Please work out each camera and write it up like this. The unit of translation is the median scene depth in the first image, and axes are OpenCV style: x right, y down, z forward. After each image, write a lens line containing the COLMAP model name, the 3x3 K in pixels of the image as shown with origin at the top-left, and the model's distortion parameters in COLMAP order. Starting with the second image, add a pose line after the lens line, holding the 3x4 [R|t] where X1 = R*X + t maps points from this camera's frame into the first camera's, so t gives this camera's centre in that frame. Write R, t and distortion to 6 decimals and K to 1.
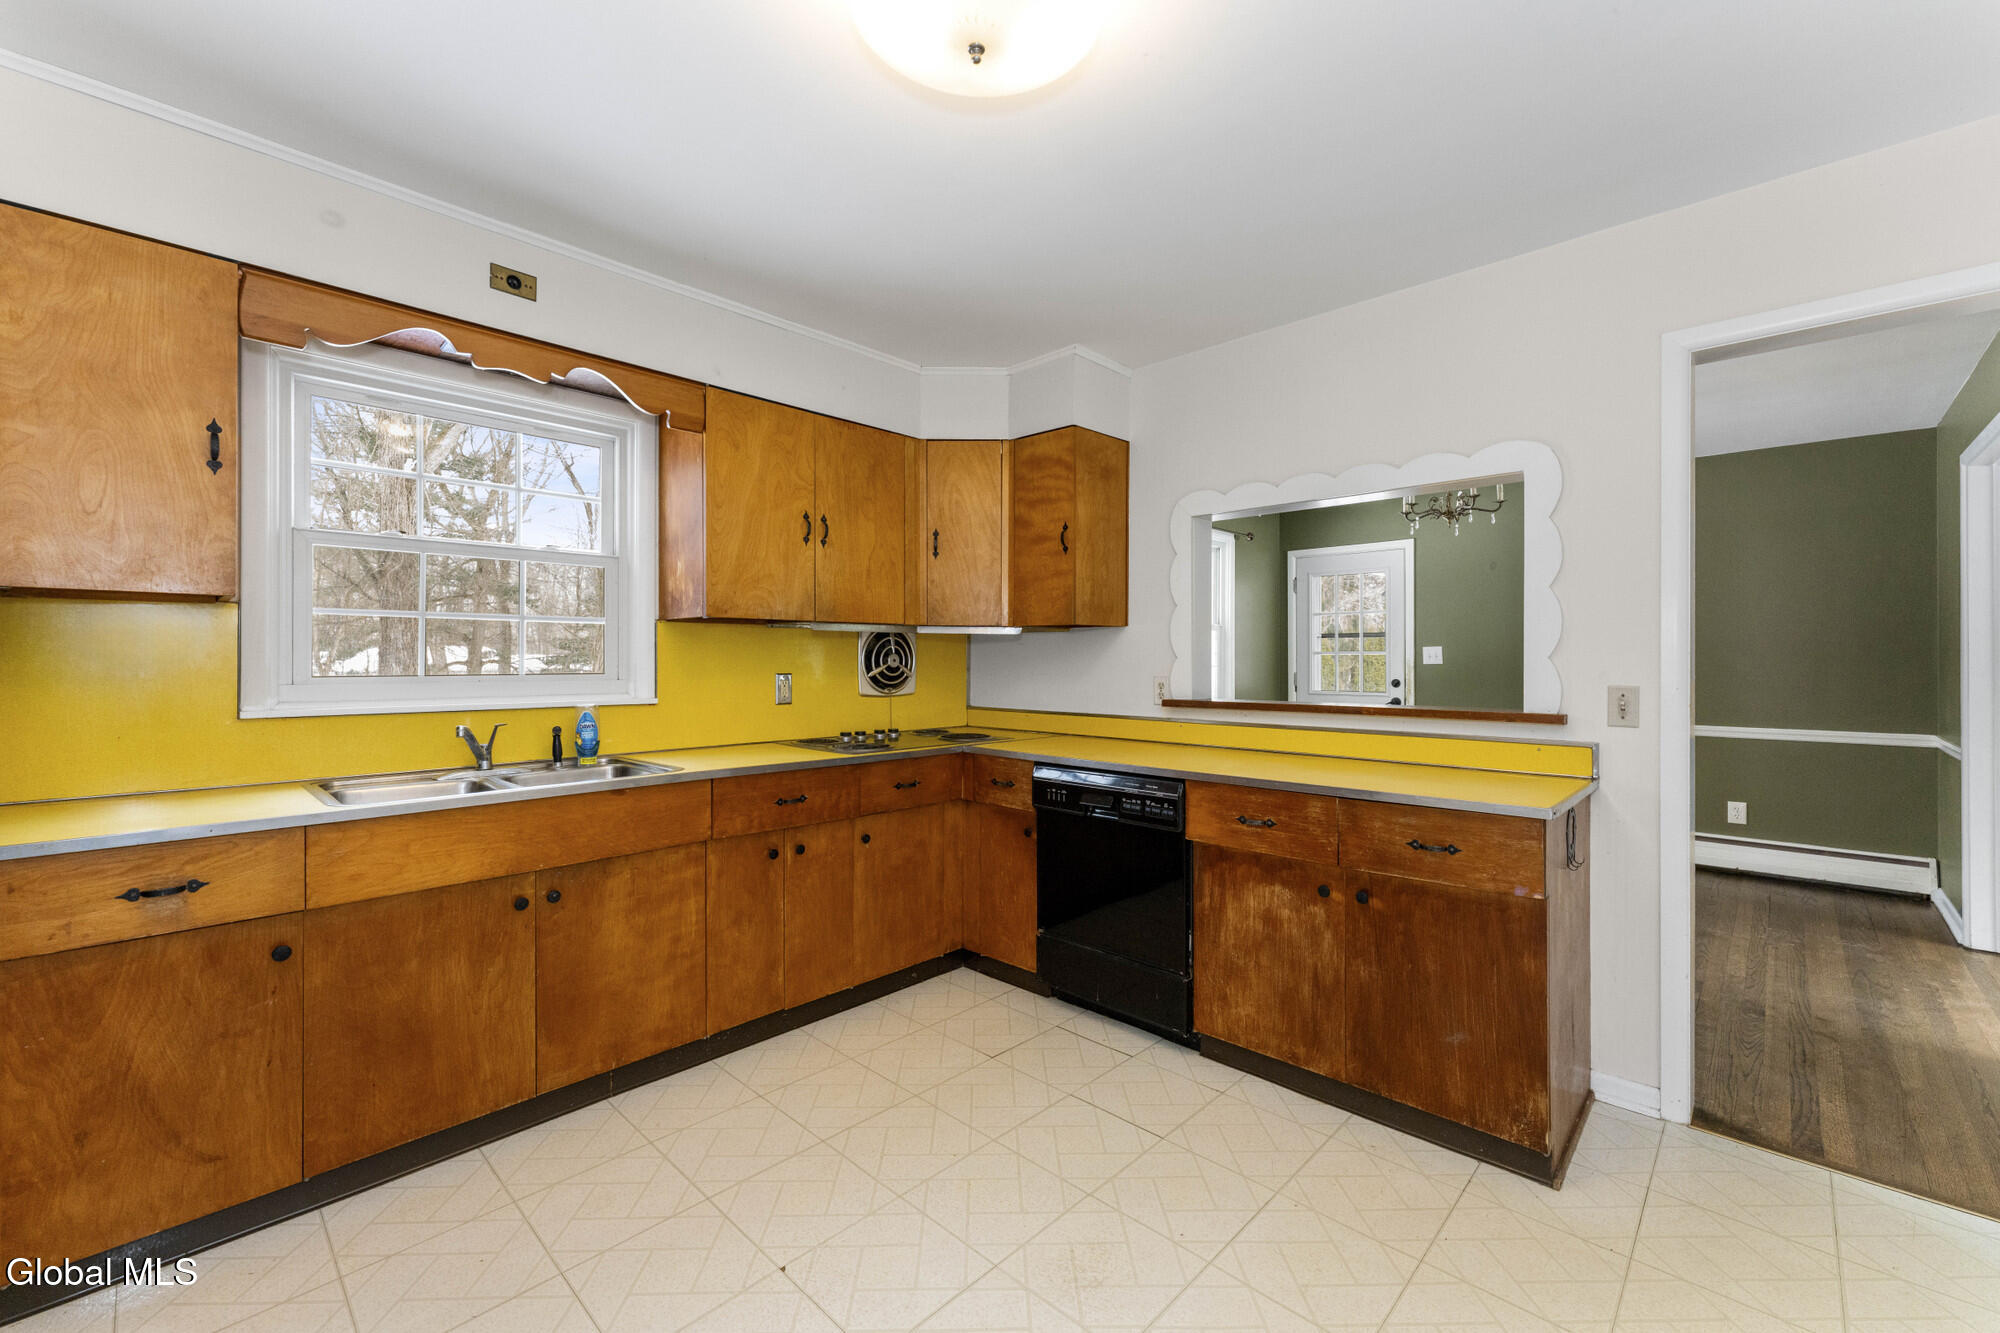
lens RADIAL K [[802.1, 0, 1008.5], [0, 802.1, 657.9], [0, 0, 1]] dist [0.002336, -0.000300]
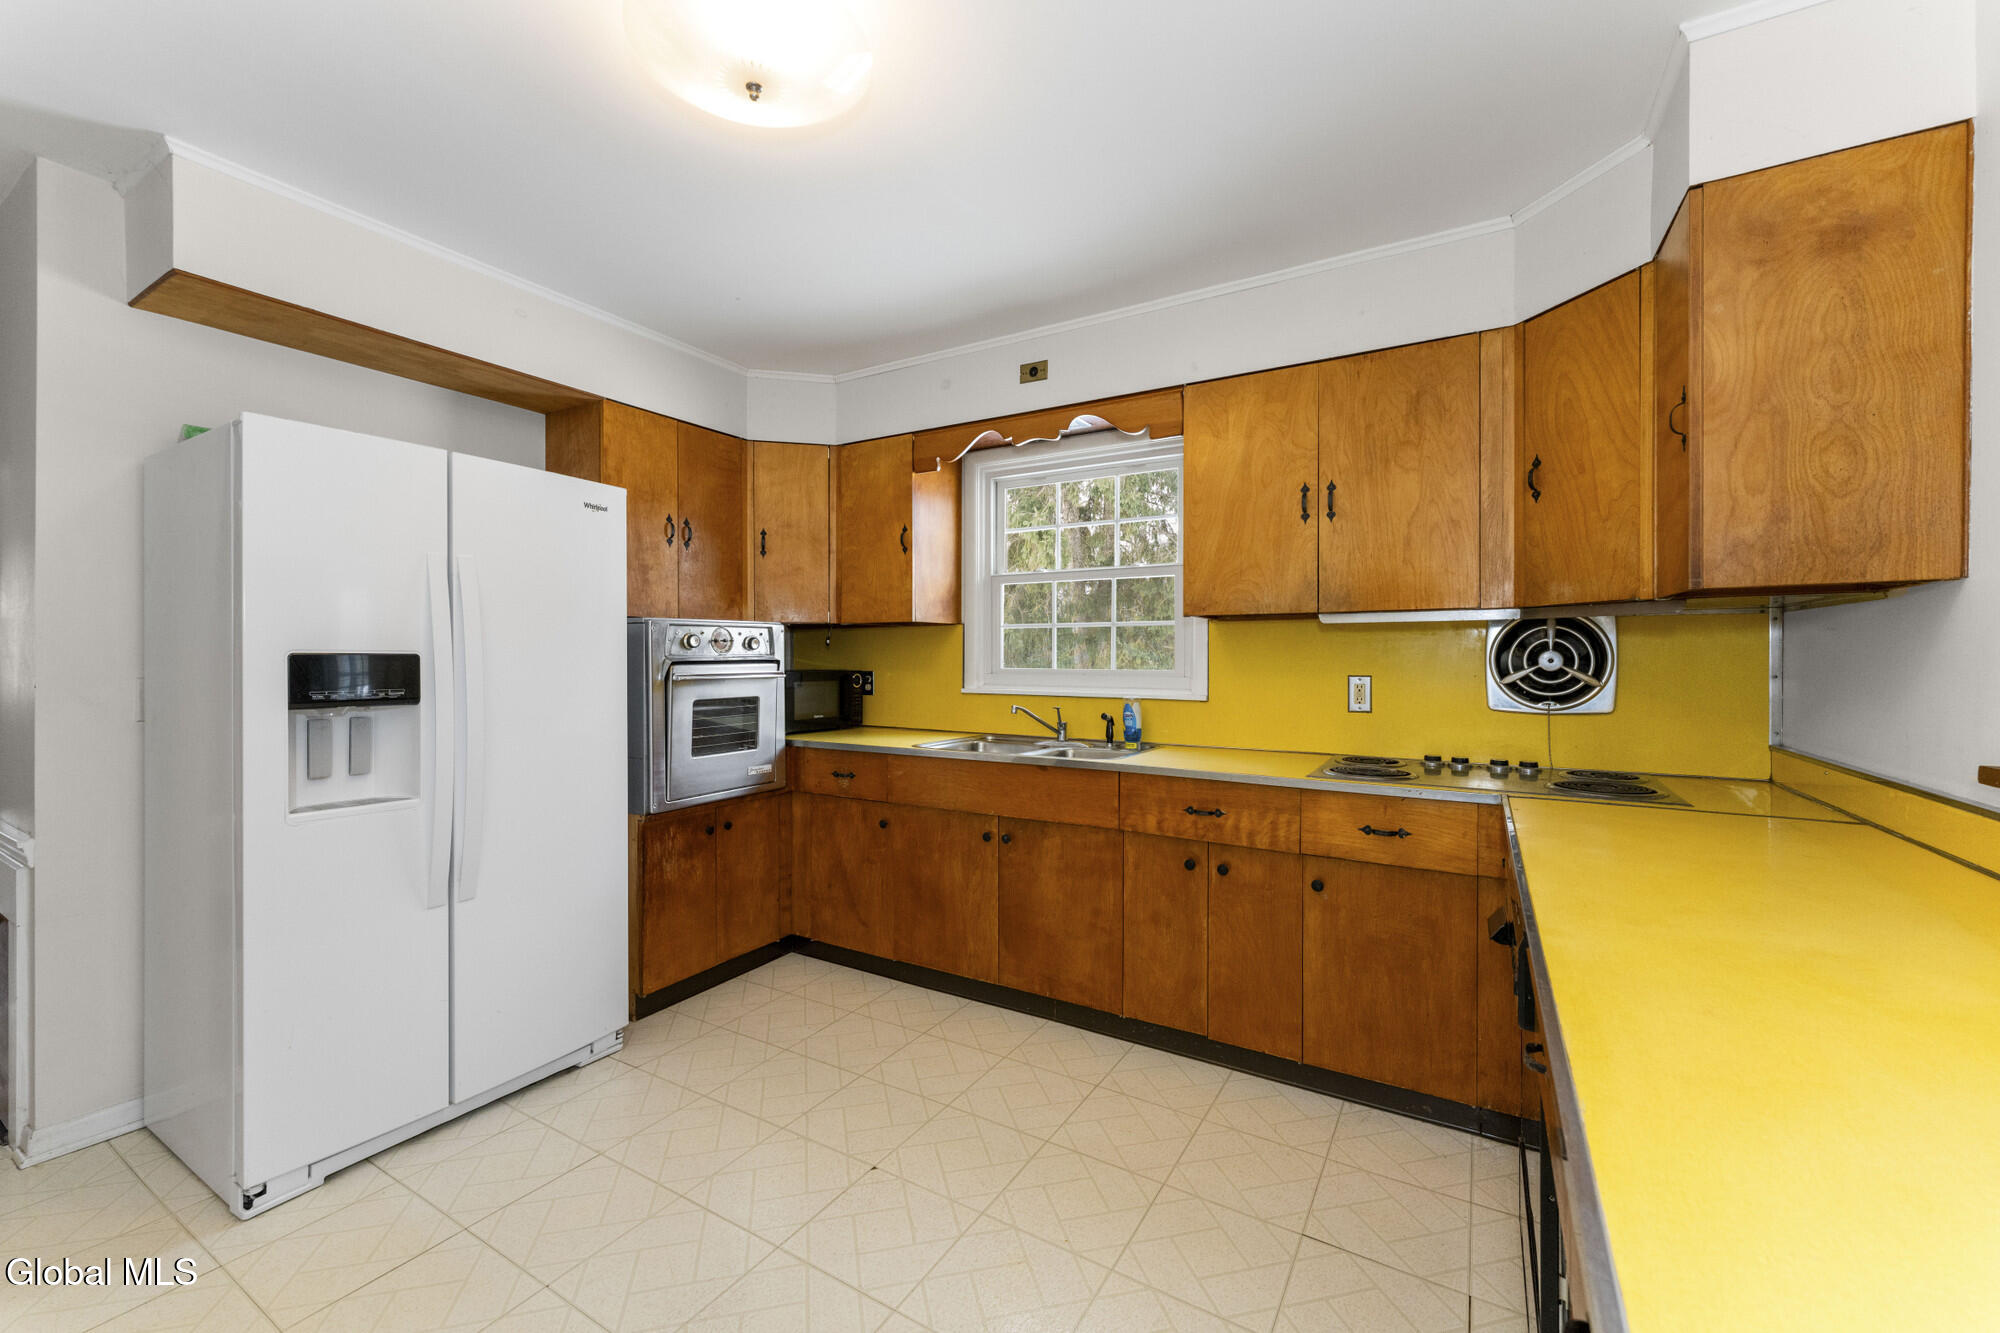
lens RADIAL K [[802.1, 0, 1011.6], [0, 802.1, 662.2], [0, 0, 1]] dist [0.002336, -0.000300]
pose [[0.224806, 0.006206, -0.974384, 0.549847], [-0.000336, 0.999980, 0.006291, 0.000537], [0.974404, -0.001086, 0.224803, 0.555257]]
